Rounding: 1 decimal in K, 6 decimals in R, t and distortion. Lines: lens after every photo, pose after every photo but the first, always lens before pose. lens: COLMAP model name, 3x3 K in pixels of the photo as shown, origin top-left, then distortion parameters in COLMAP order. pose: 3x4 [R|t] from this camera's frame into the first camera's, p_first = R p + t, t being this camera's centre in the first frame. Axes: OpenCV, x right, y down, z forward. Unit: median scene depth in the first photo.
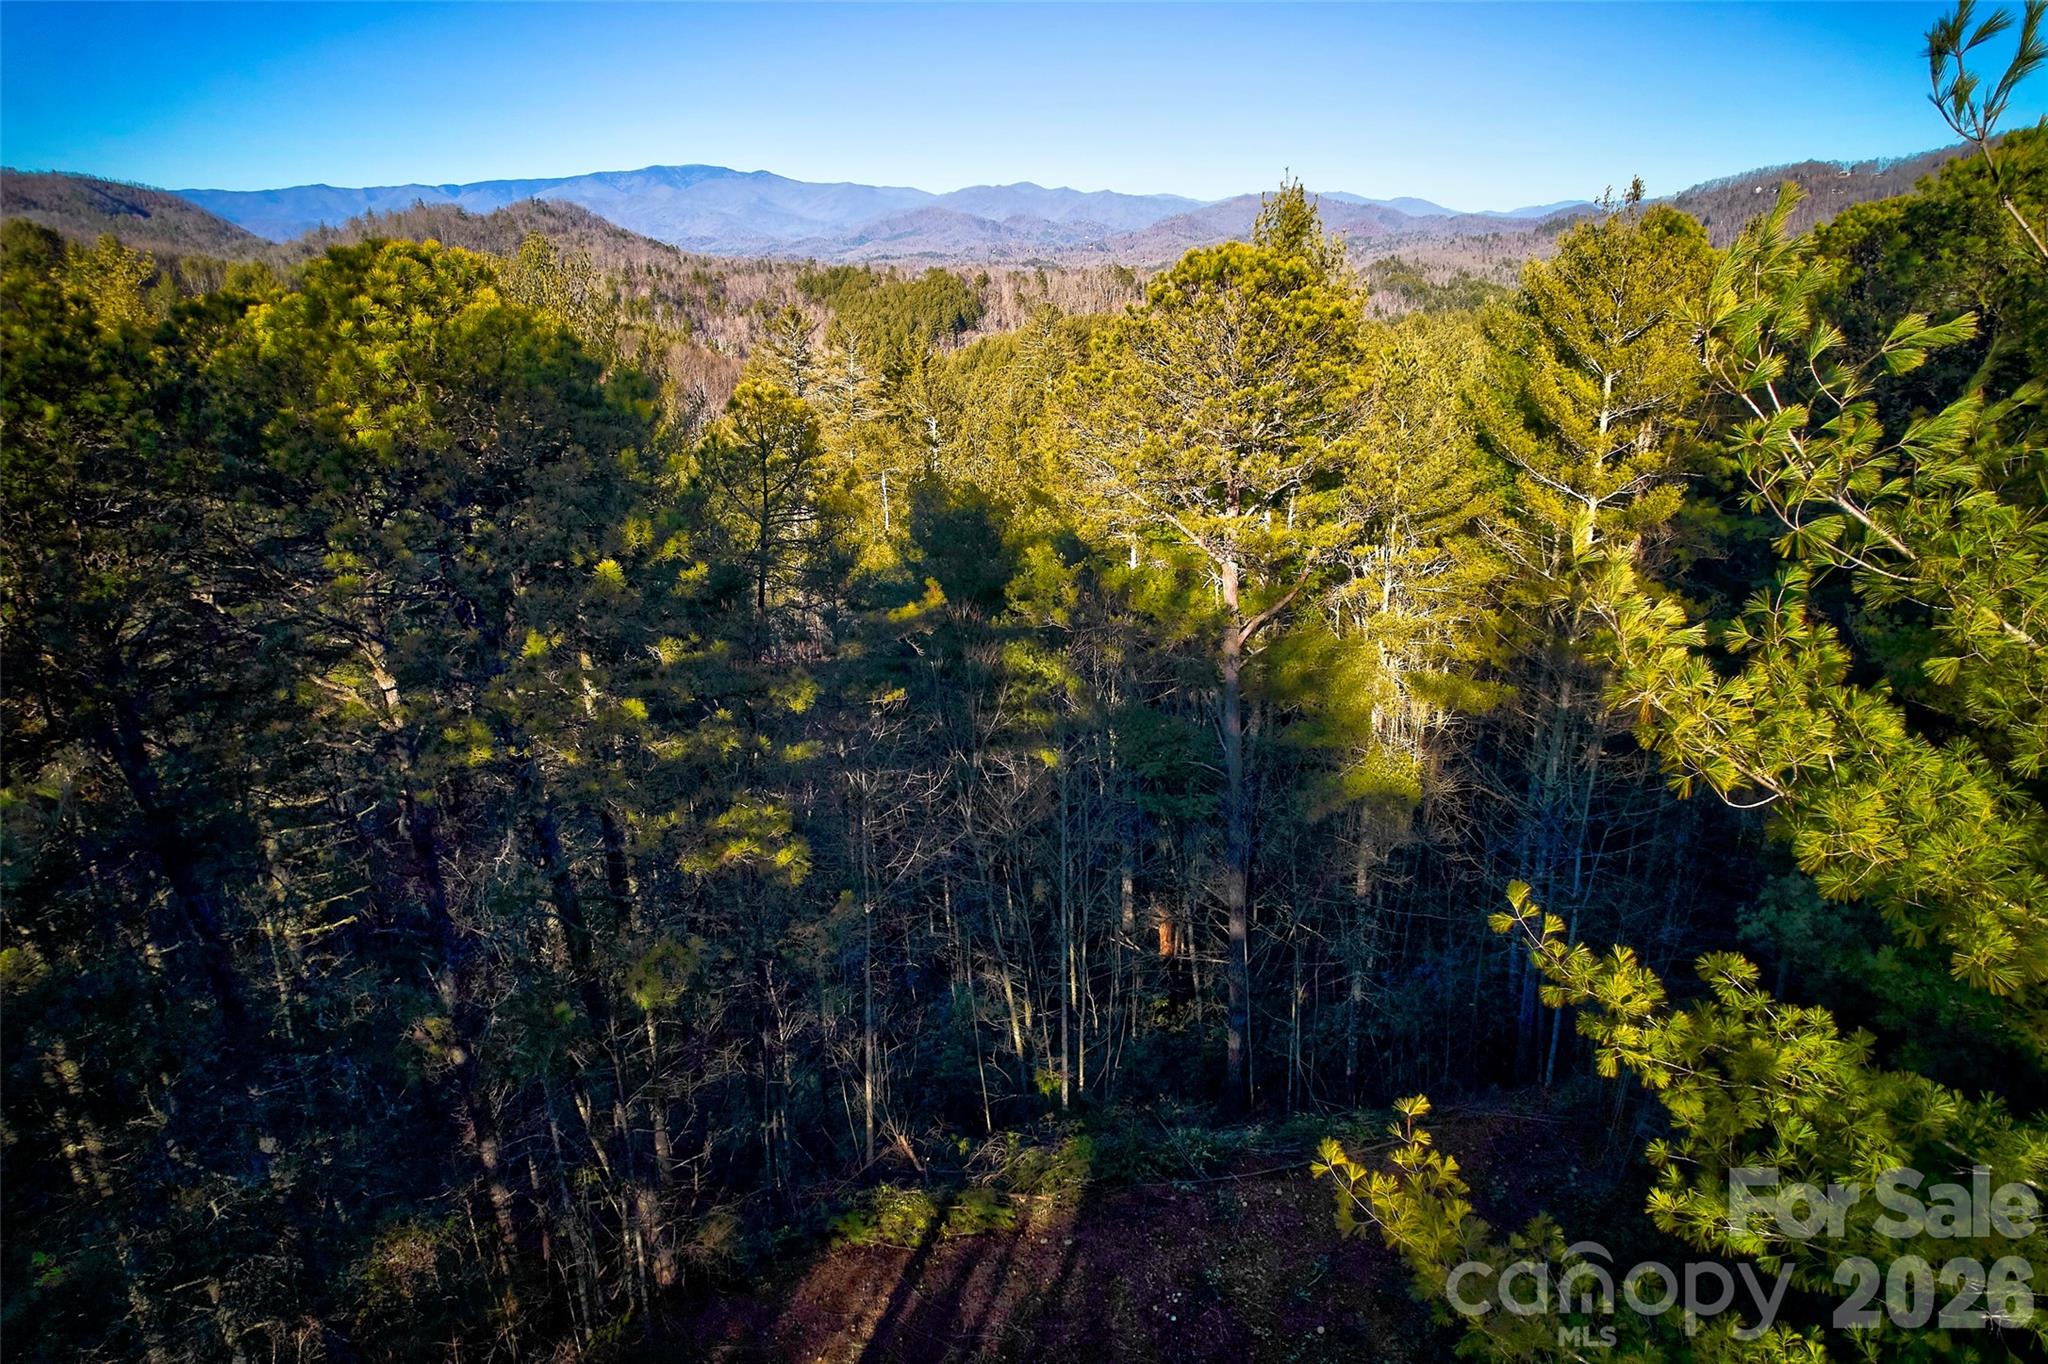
lens RADIAL K [[1347.0, 0, 1024.0], [0, 1347.0, 682.0], [0, 0, 1]] dist [-0.022618, 0.000469]
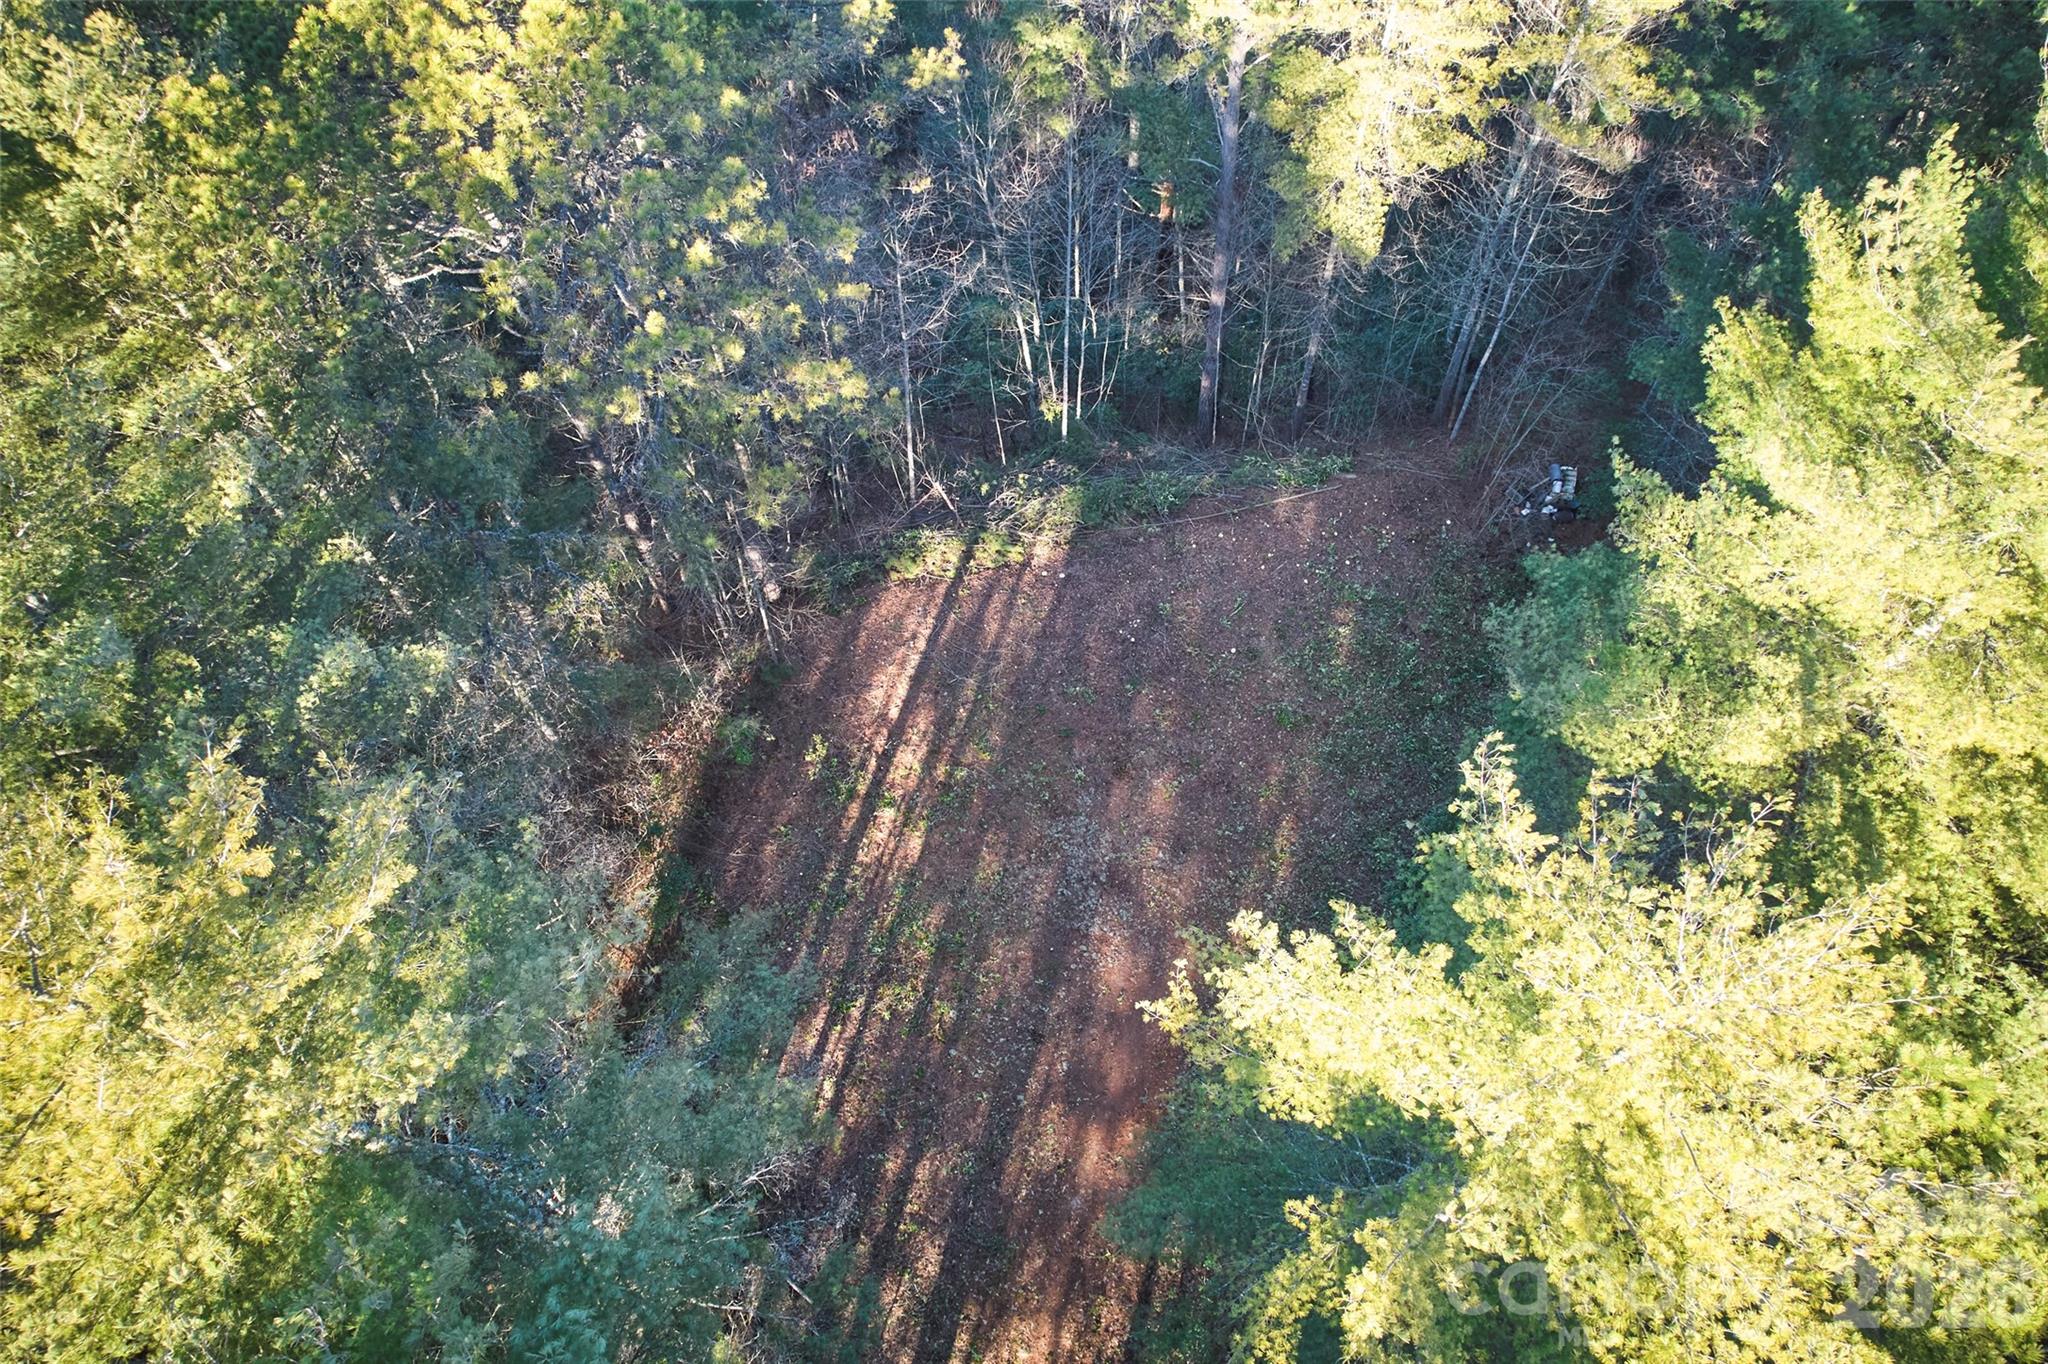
lens RADIAL K [[1320.2, 0, 1021.5], [0, 1320.2, 694.6], [0, 0, 1]] dist [-0.001068, -0.000659]
pose [[0.999873, 0.015573, -0.003276, -0.001794], [-0.010001, 0.775030, 0.631845, -0.332896], [0.012379, -0.631732, 0.775088, -0.123735]]
